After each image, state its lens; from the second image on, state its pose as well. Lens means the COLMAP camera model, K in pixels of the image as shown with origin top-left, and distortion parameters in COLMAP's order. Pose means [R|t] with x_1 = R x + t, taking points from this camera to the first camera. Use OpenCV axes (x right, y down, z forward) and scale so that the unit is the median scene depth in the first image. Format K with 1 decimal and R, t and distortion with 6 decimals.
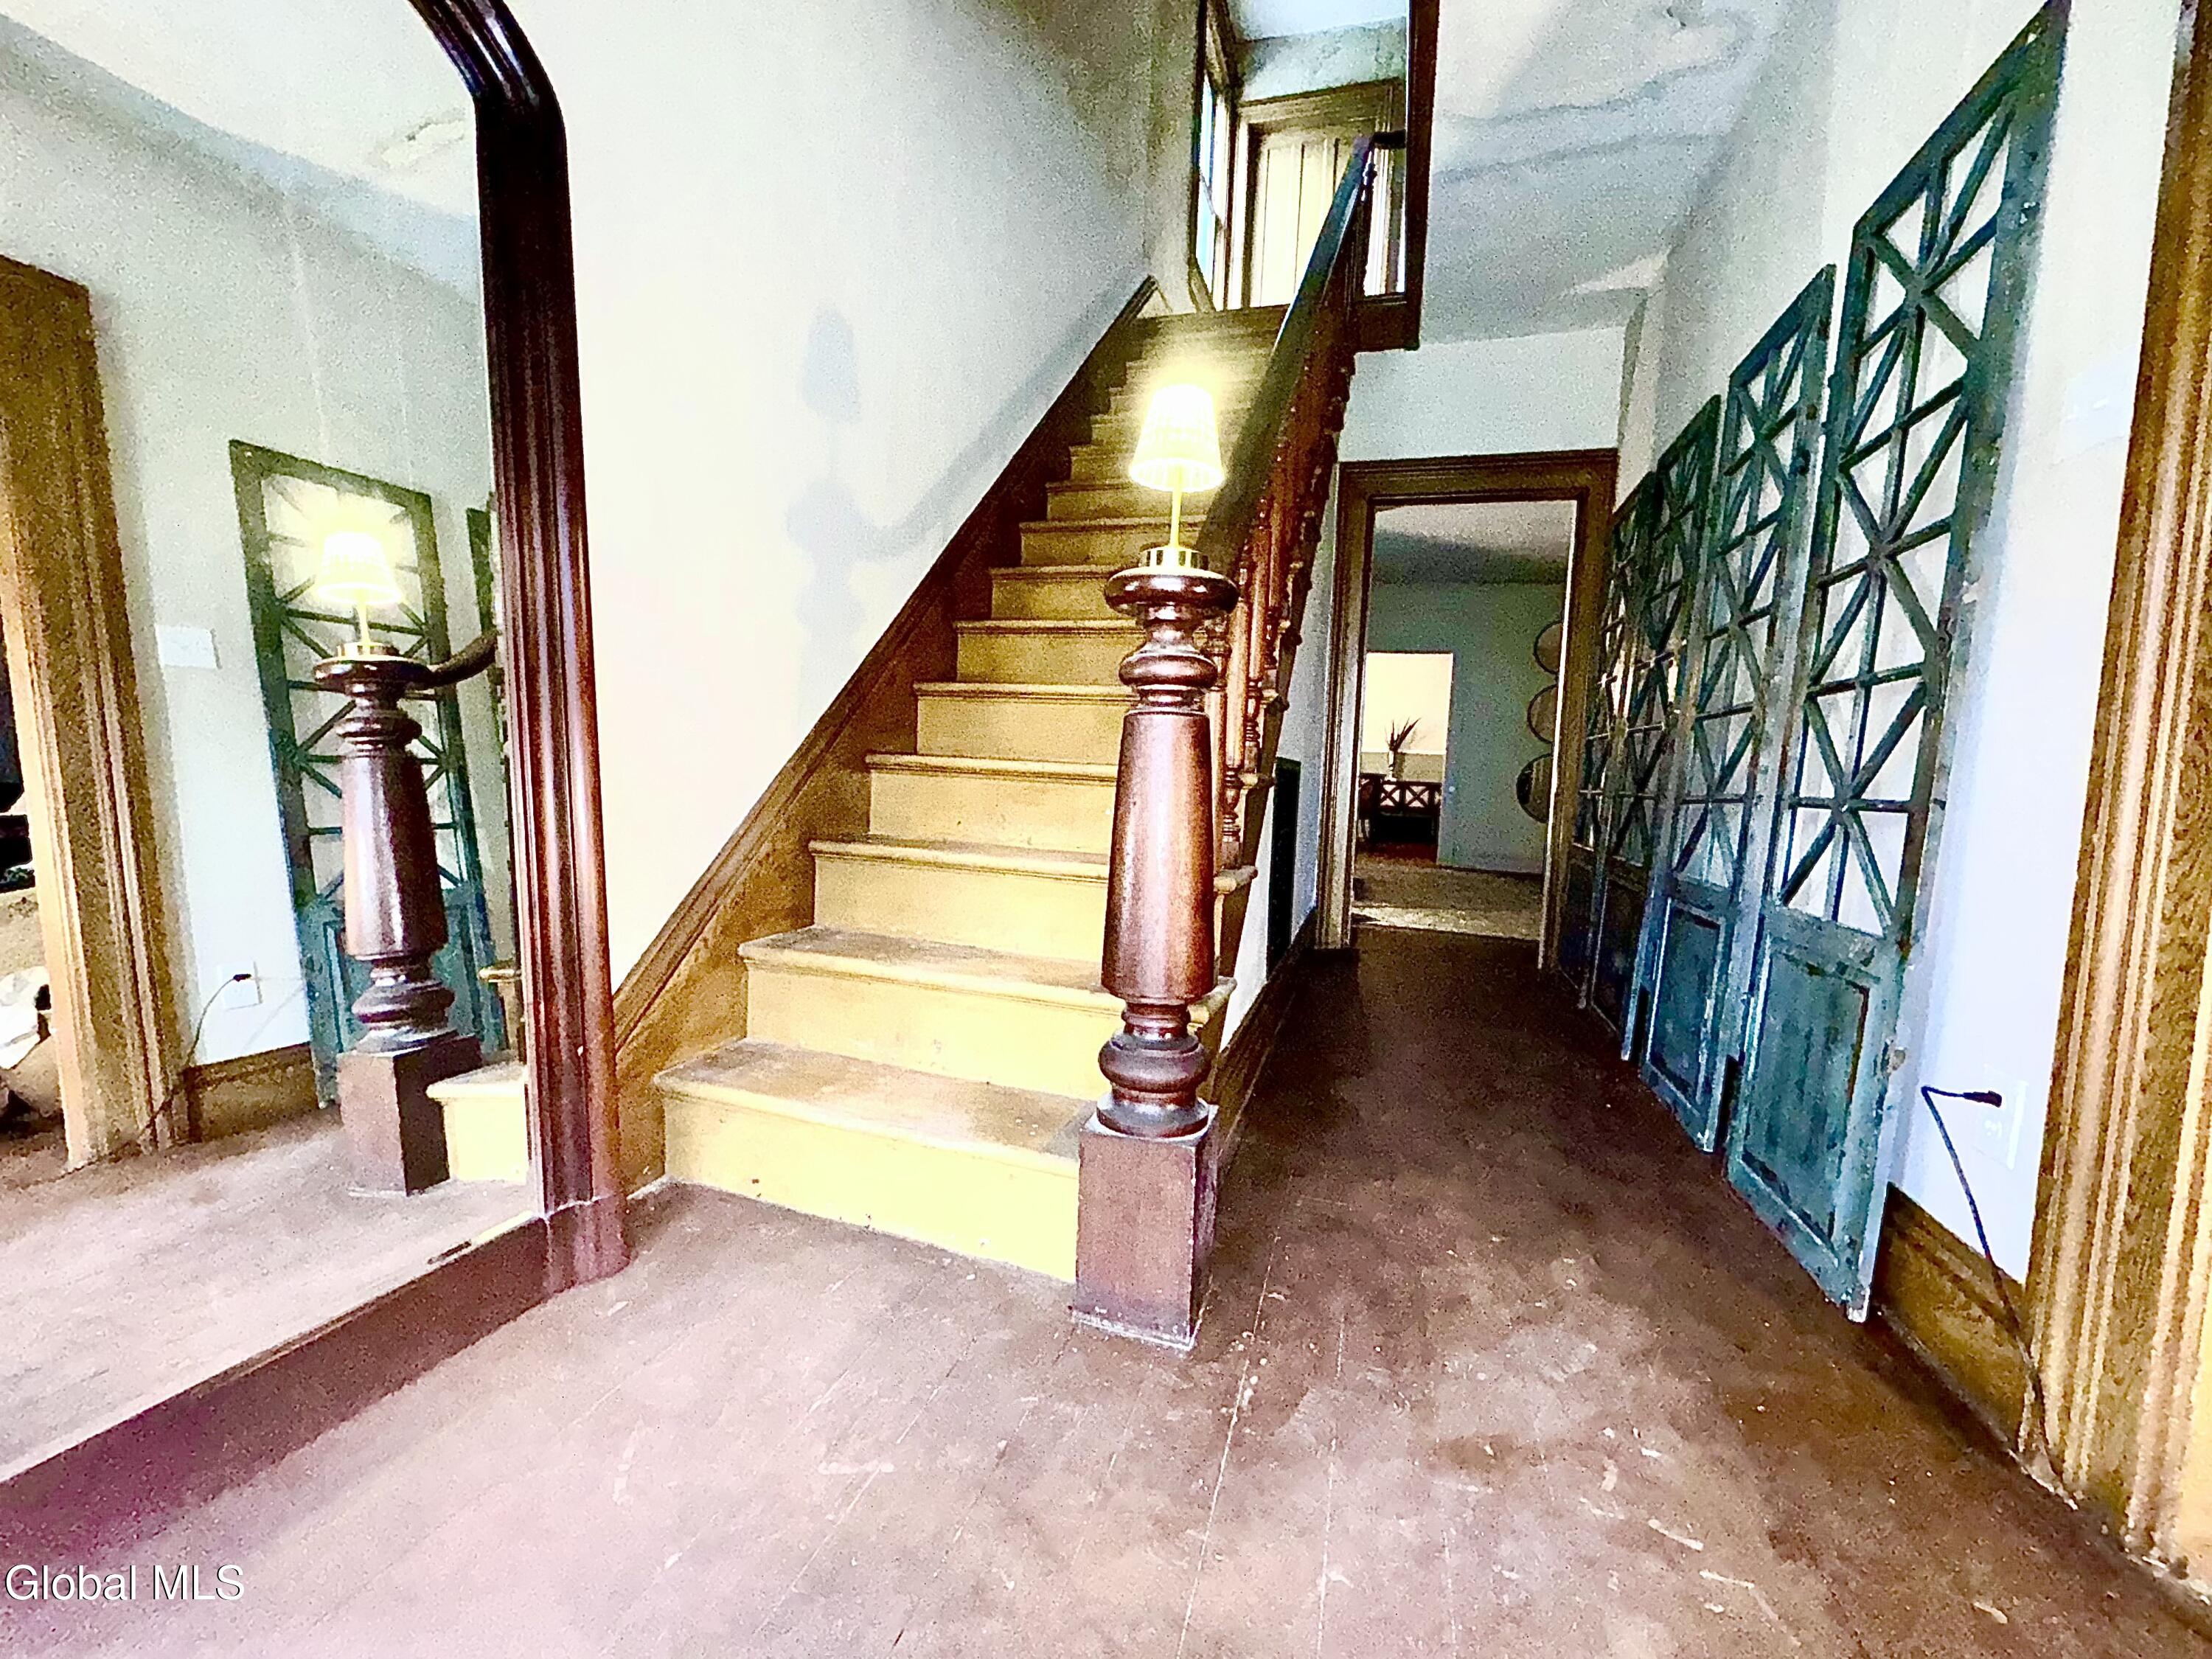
lens RADIAL K [[888.1, 0, 1106.0], [0, 888.1, 829.5], [0, 0, 1]] dist [-0.001122, -0.000114]
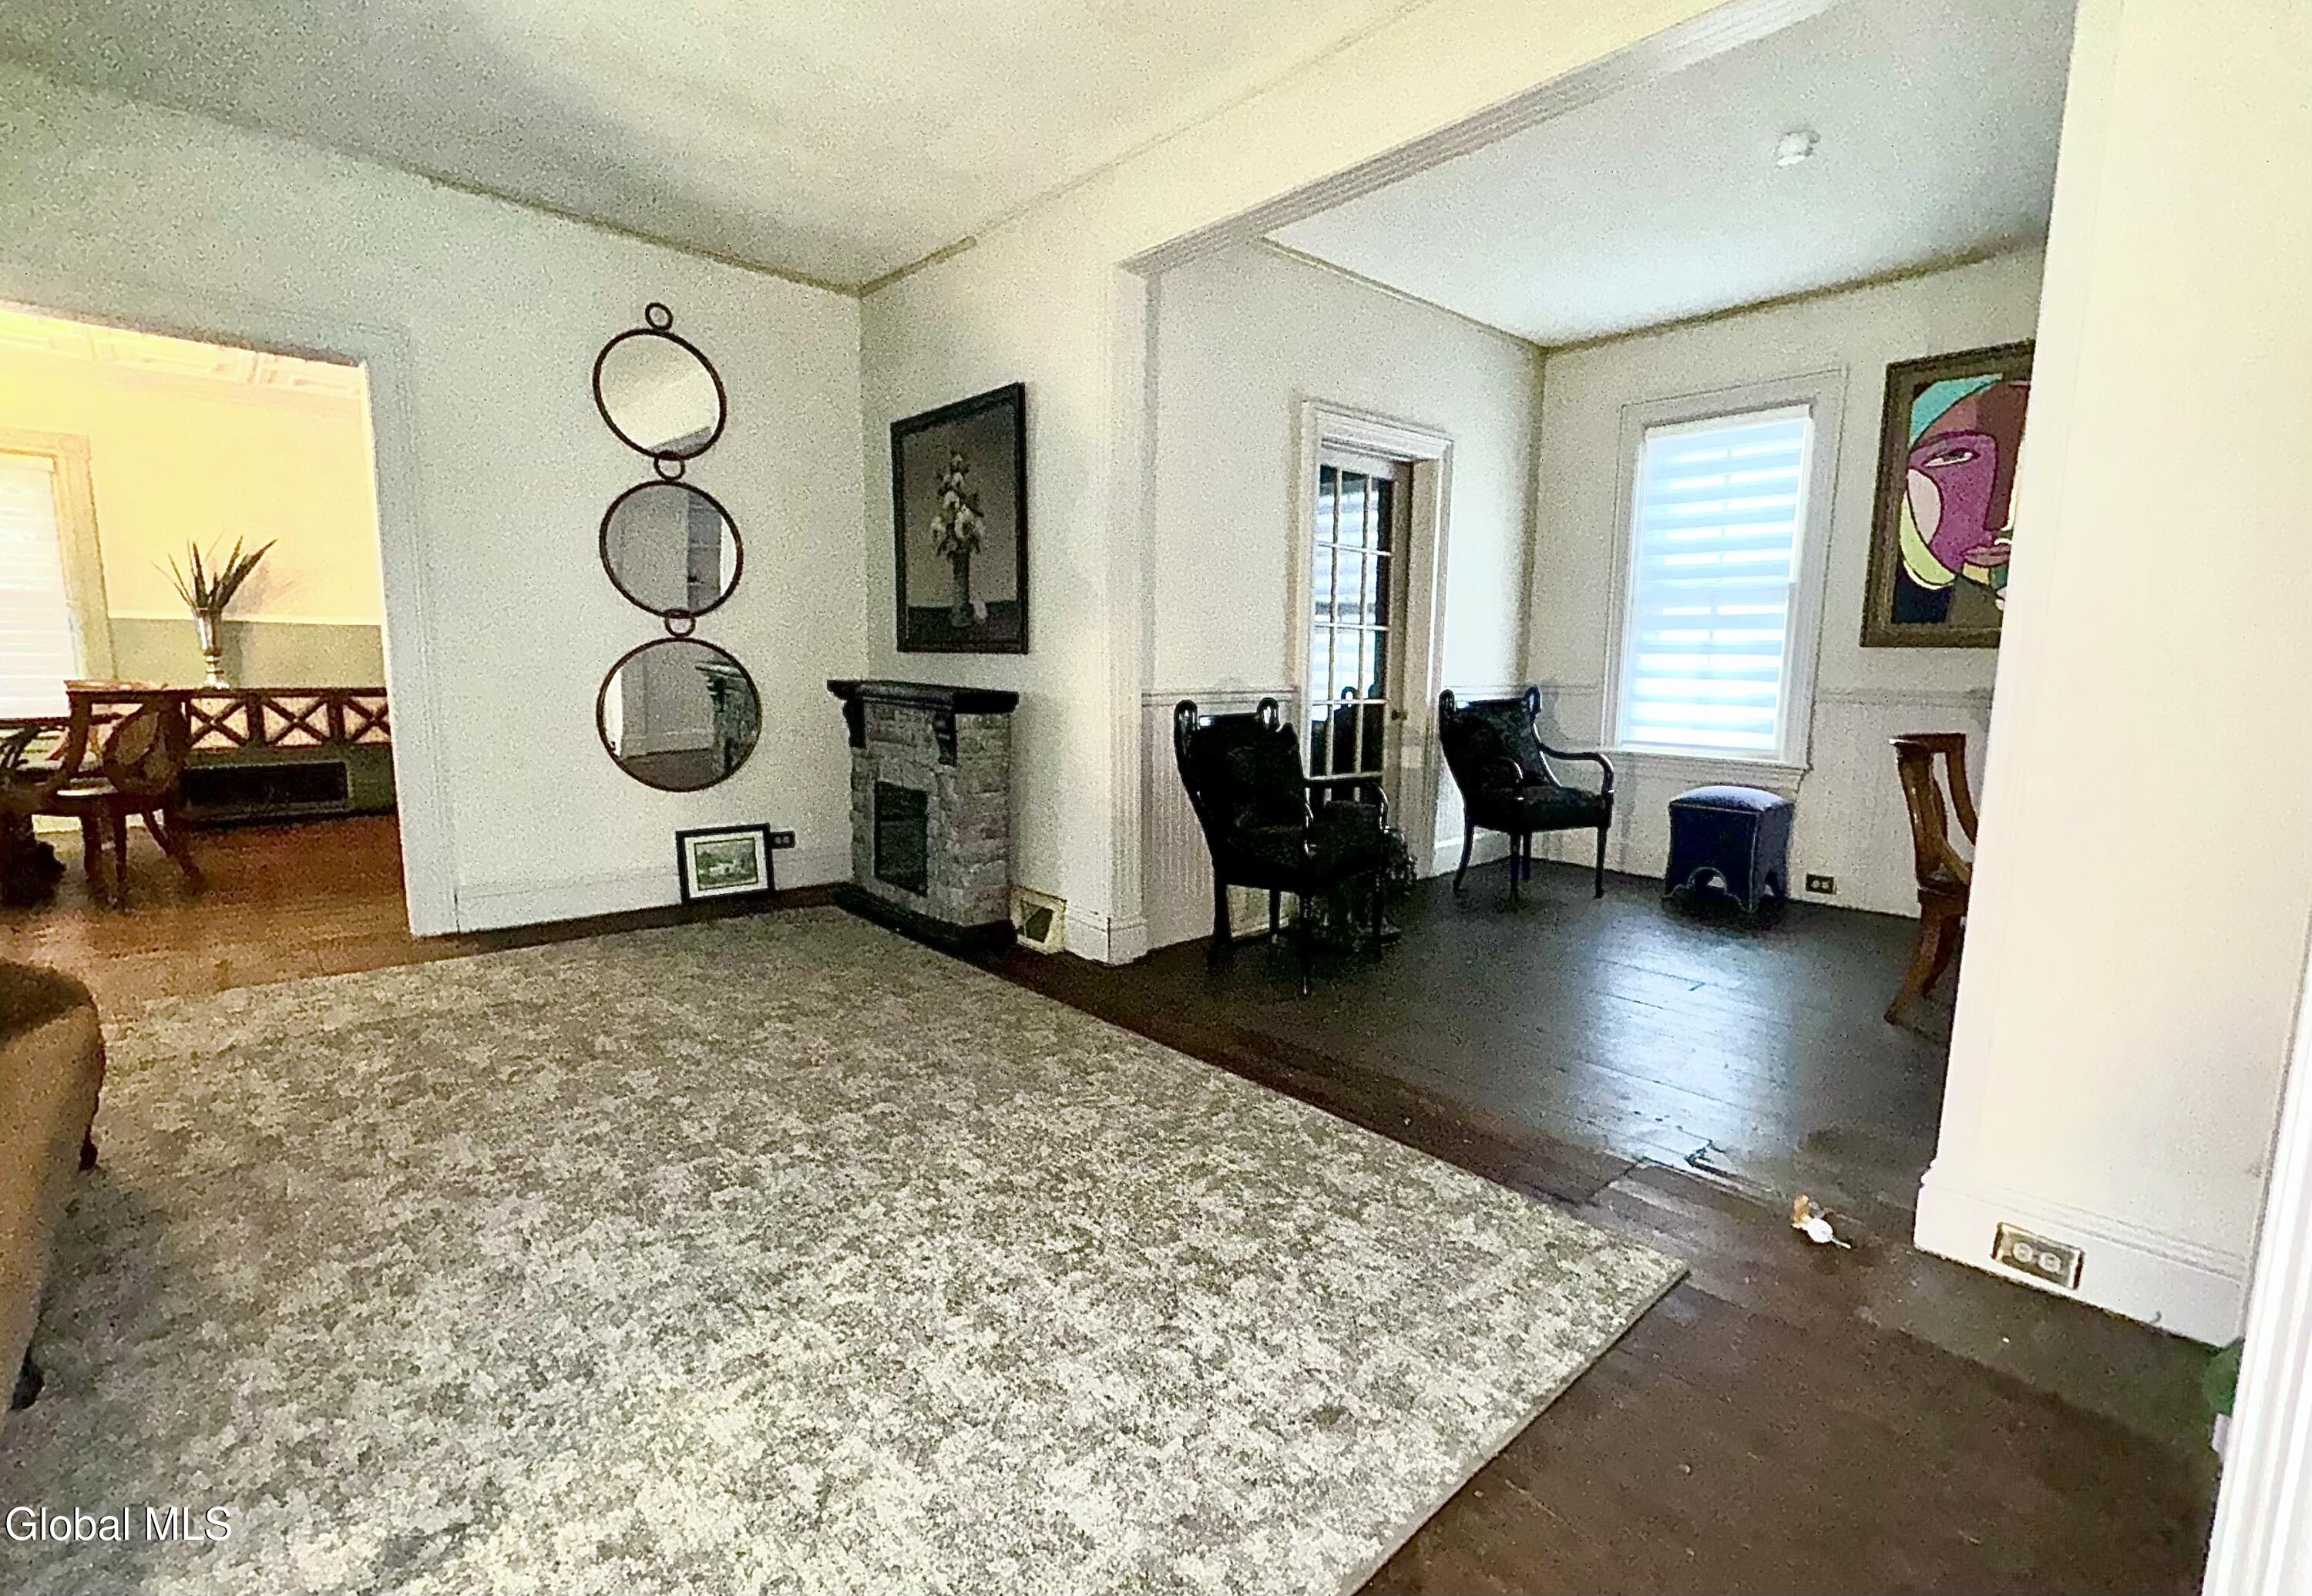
lens RADIAL K [[1027.5, 0, 1156.0], [0, 1027.5, 798.0], [0, 0, 1]] dist [0.001783, 0.000265]
pose [[0.491290, -0.157088, 0.856713, 0.113050], [0.065964, 0.987487, 0.143239, -0.044537], [-0.868494, -0.013860, 0.495505, 0.367357]]
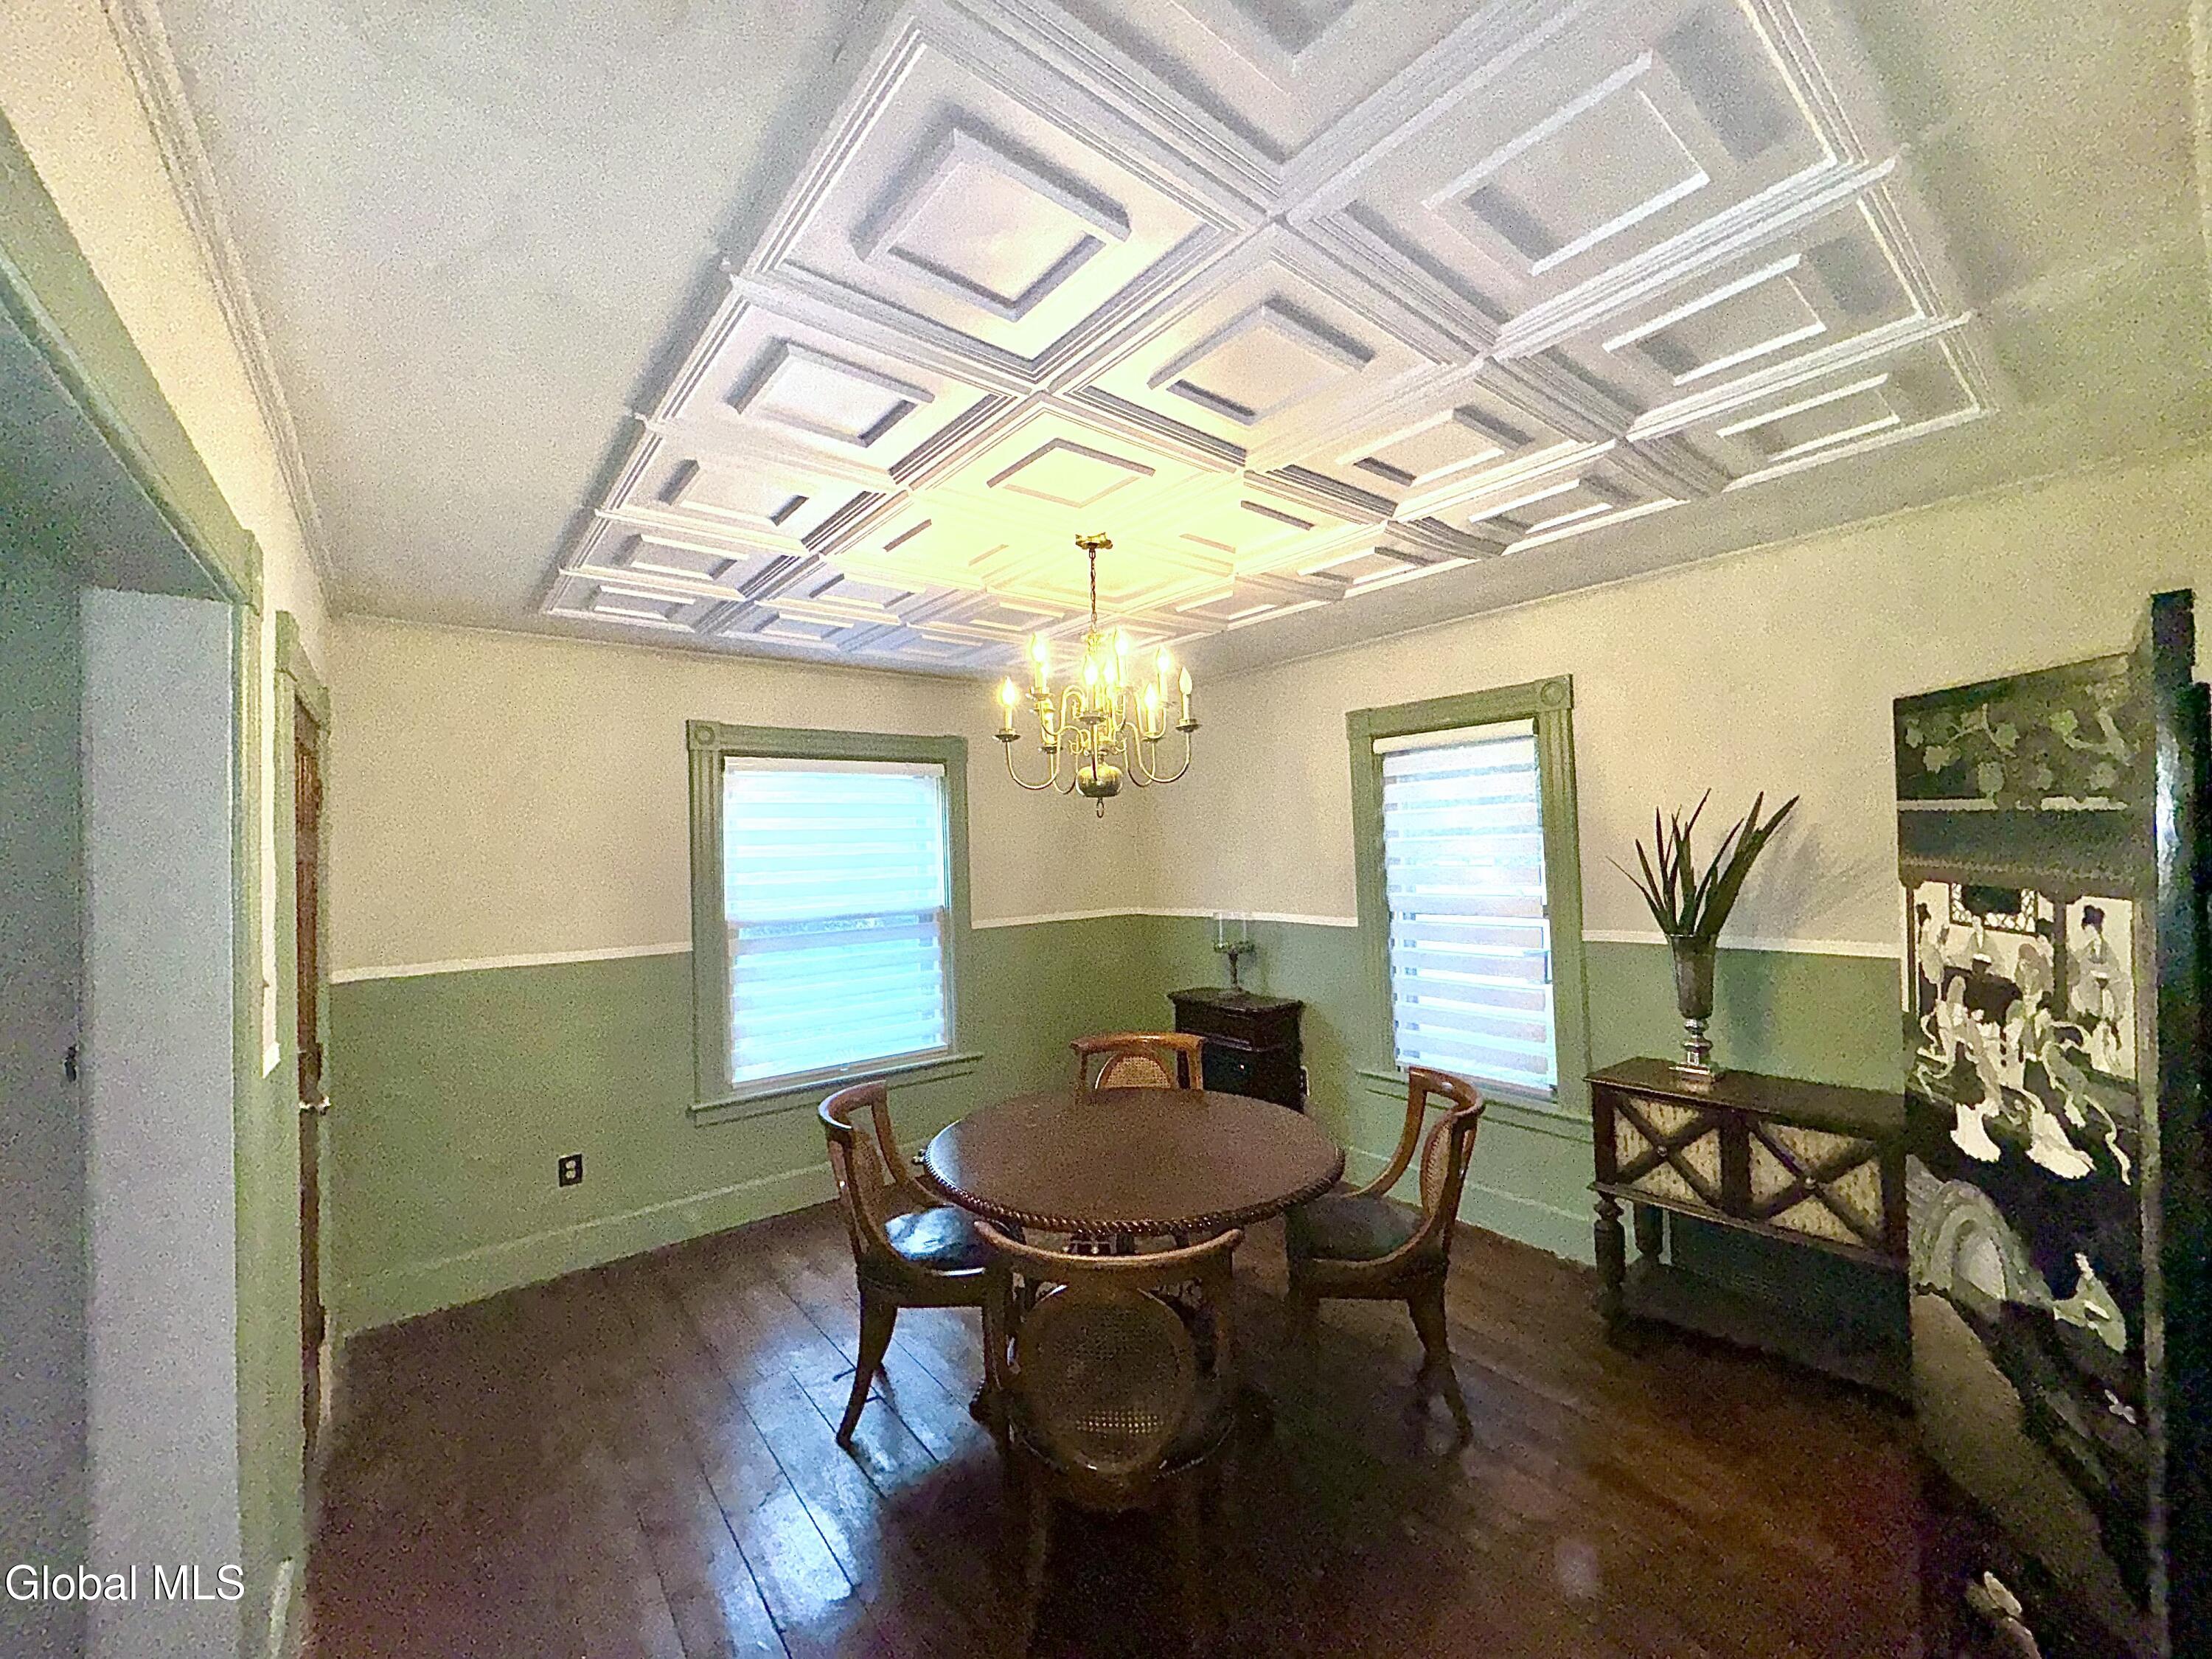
lens RADIAL K [[888.1, 0, 1106.0], [0, 888.1, 829.5], [0, 0, 1]] dist [-0.001122, -0.000114]
pose [[0.842520, -0.109478, -0.527422, 0.327747], [0.048236, 0.990529, -0.128552, -0.097997], [0.536501, 0.082867, 0.839821, 0.732135]]
